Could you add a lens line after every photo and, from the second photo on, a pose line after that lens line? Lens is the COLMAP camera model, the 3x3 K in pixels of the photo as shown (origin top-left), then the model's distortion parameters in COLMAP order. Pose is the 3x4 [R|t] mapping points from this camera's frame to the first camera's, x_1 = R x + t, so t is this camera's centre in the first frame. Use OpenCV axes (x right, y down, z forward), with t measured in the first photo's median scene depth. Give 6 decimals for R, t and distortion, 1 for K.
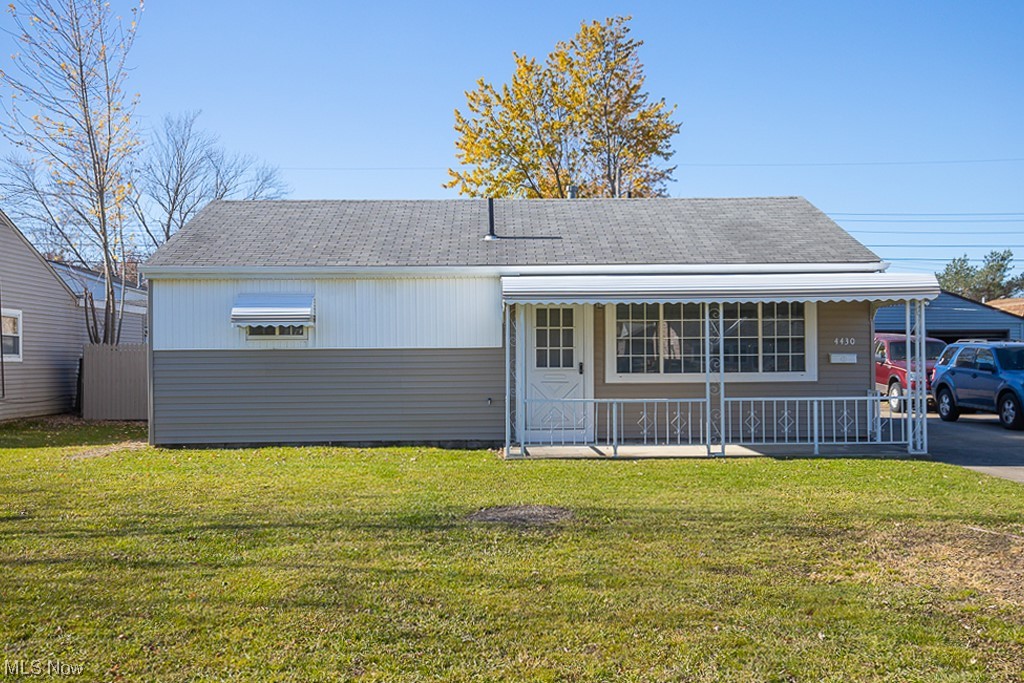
lens RADIAL K [[1036.8, 0, 512.0], [0, 1036.8, 341.5], [0, 0, 1]] dist [0.017425, 0.017448]
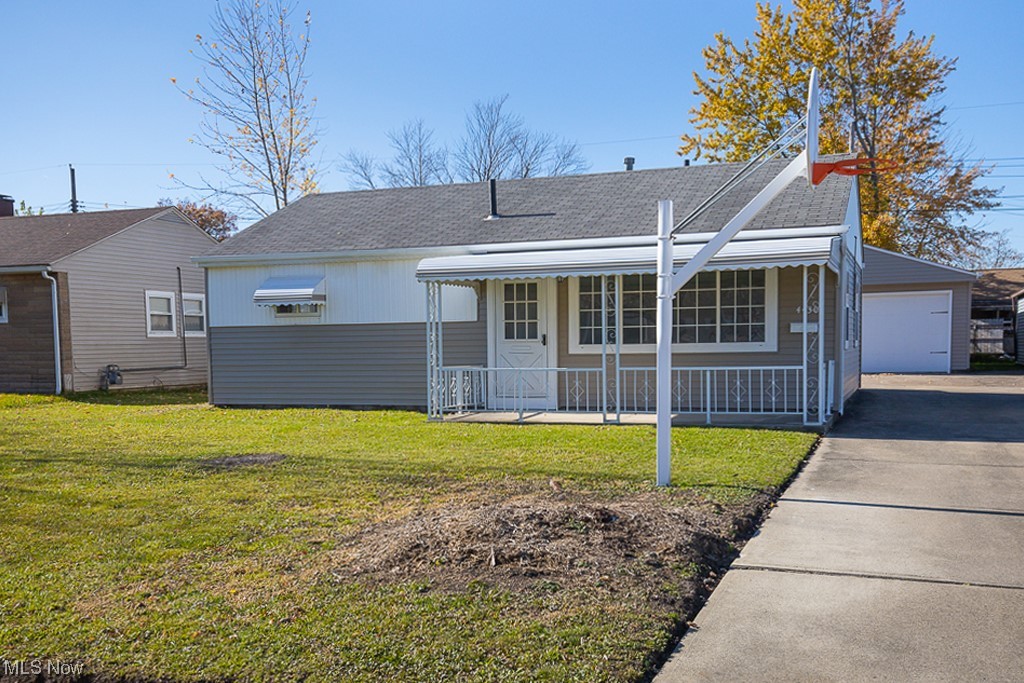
lens RADIAL K [[1025.2, 0, 512.0], [0, 1025.2, 423.4], [0, 0, 1]] dist [0.023387, 0.028324]
pose [[0.928445, 0.024258, -0.370677, 0.425893], [0.016687, 0.994135, 0.106856, -0.001688], [0.371095, -0.105395, 0.922594, 0.013174]]
